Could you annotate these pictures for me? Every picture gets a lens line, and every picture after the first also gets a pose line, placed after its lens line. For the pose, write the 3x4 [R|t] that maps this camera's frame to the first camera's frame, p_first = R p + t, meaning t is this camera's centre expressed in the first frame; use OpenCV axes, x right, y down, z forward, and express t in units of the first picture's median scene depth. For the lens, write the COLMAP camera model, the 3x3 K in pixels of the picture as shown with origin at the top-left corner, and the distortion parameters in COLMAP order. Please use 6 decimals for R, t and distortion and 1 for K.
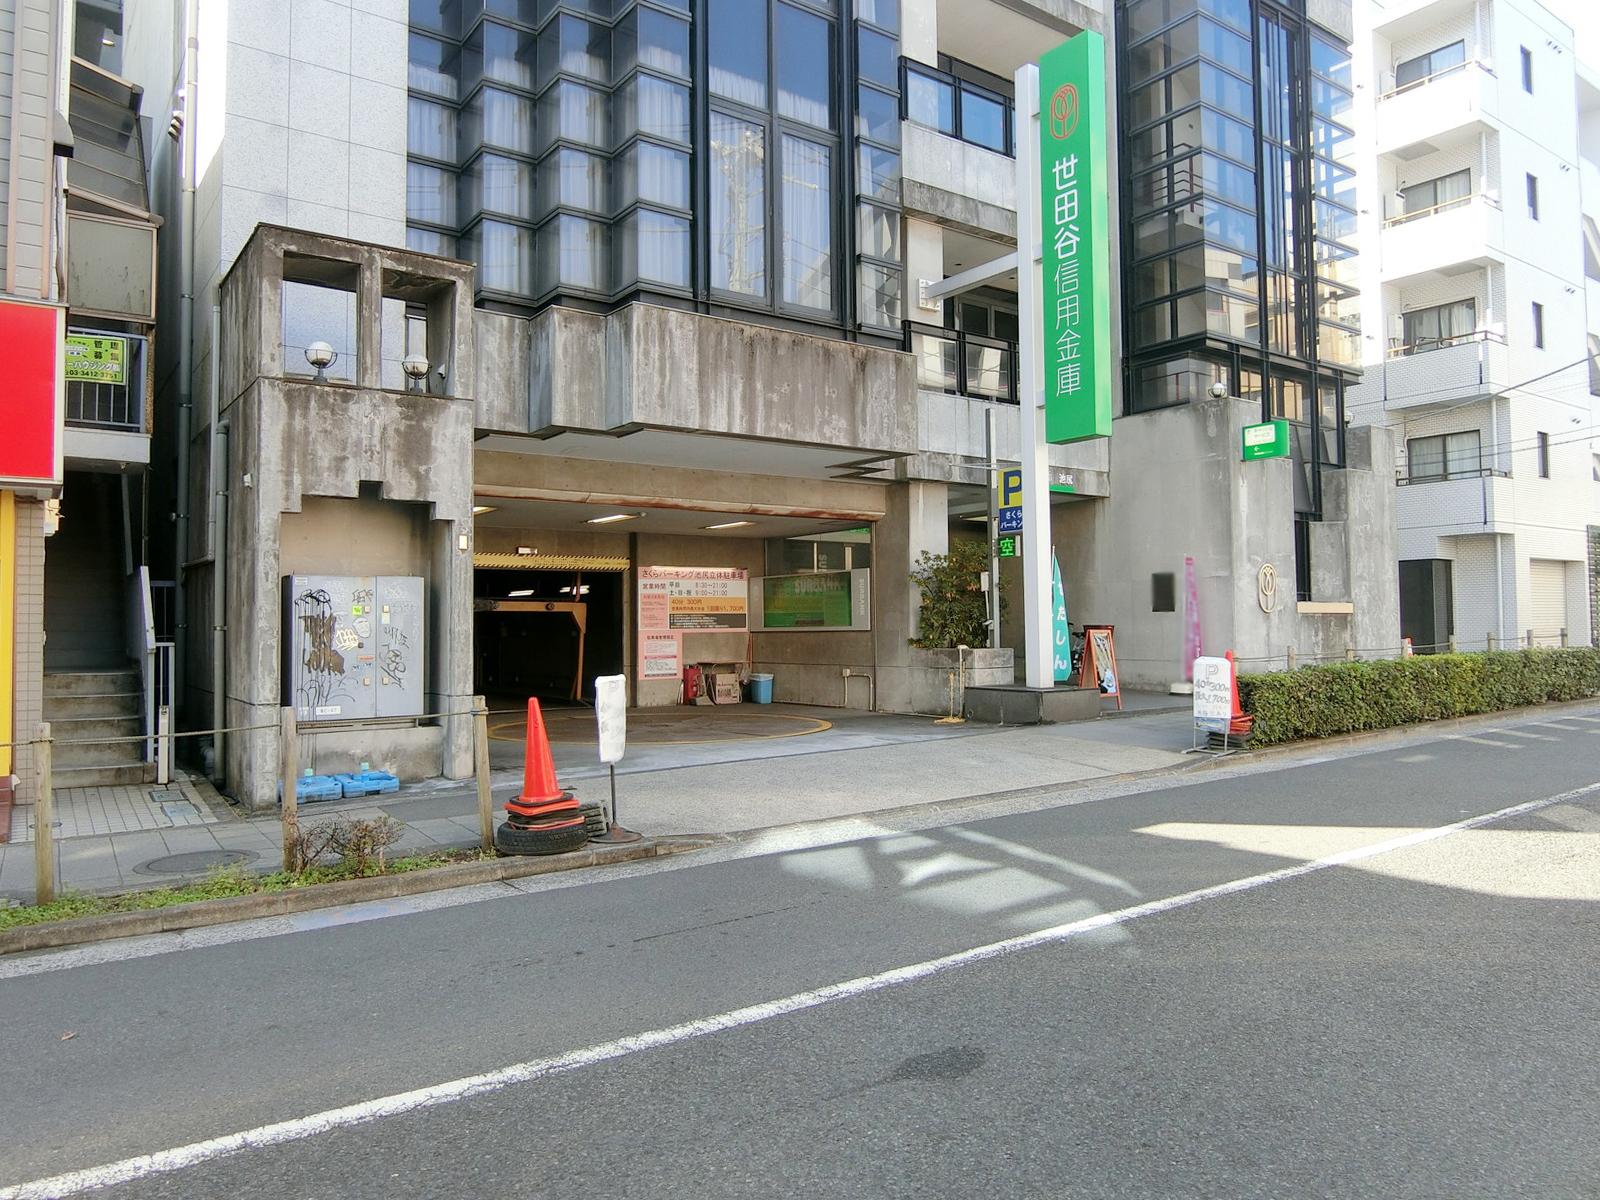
lens RADIAL K [[1107.4, 0, 799.1], [0, 1107.4, 594.0], [0, 0, 1]] dist [-0.001895, -0.000091]
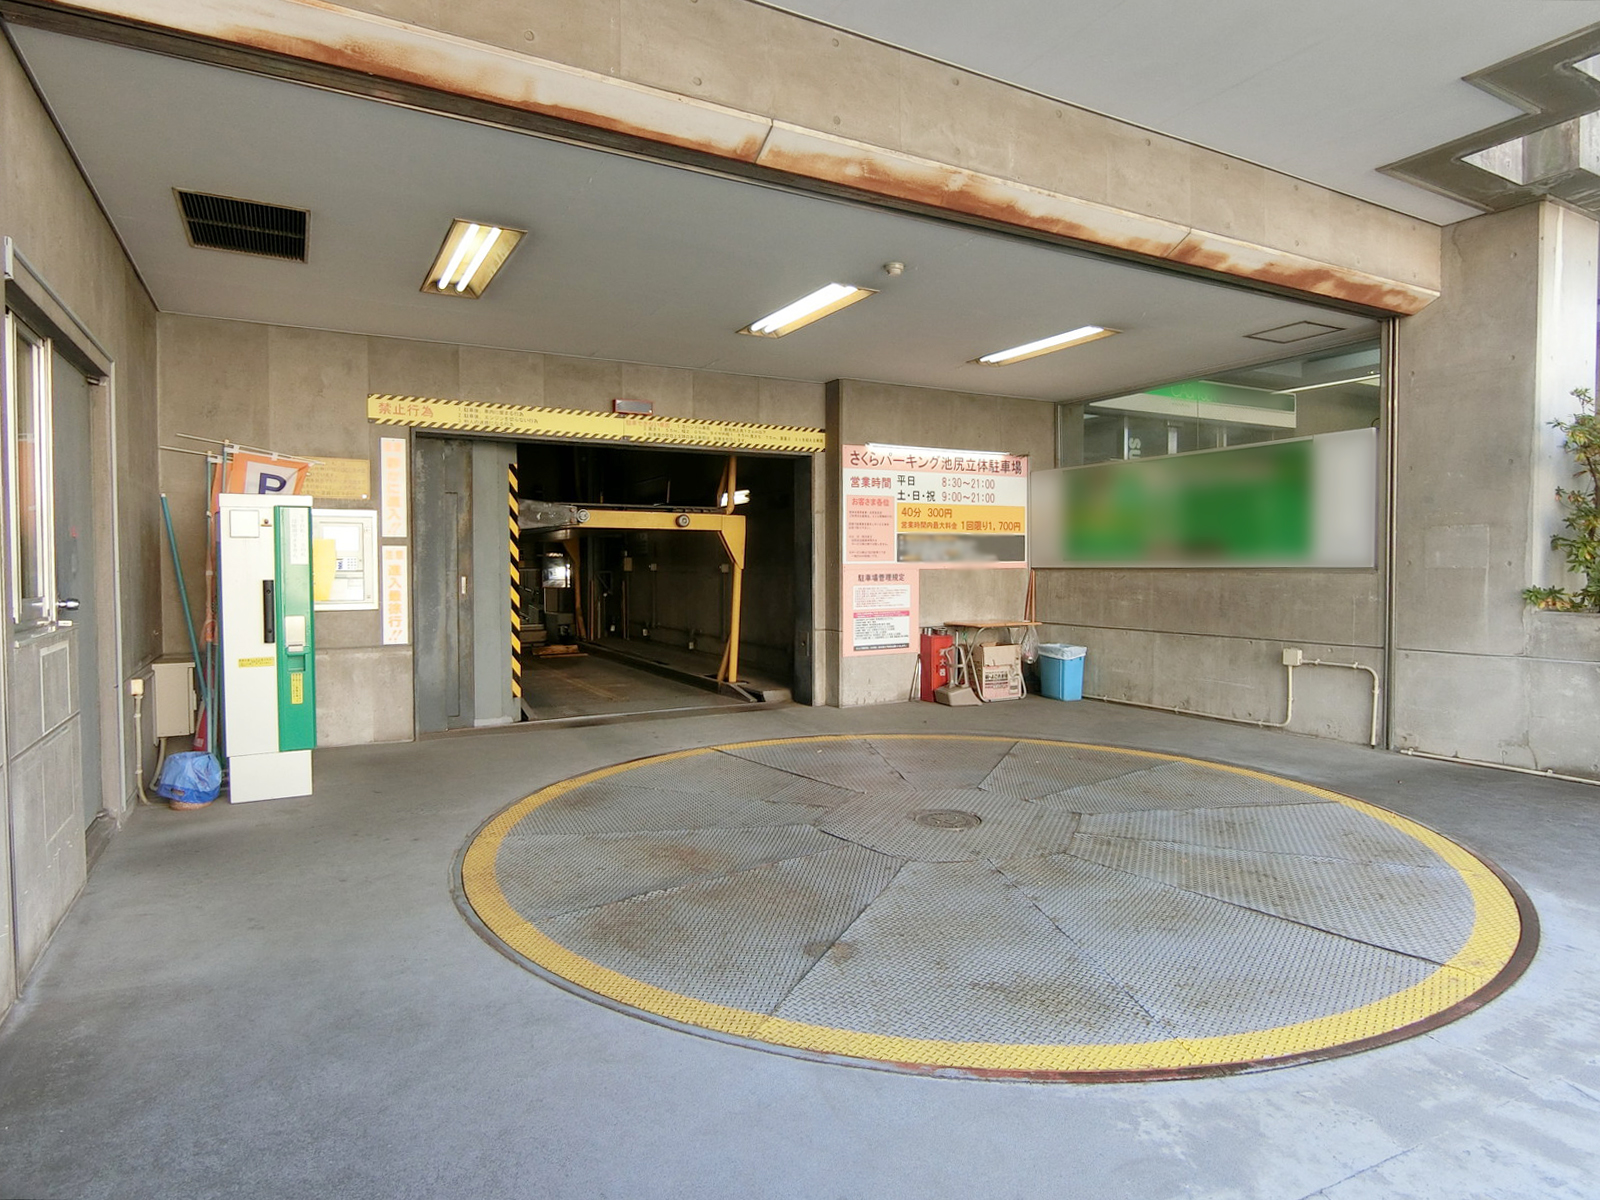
lens RADIAL K [[913.5, 0, 799.6], [0, 913.5, 597.5], [0, 0, 1]] dist [-0.000105, 0.000172]
pose [[0.992926, 0.010762, -0.118249, -0.110870], [-0.002665, 0.997653, 0.068419, 0.018319], [0.118707, -0.067620, 0.990624, 0.547275]]
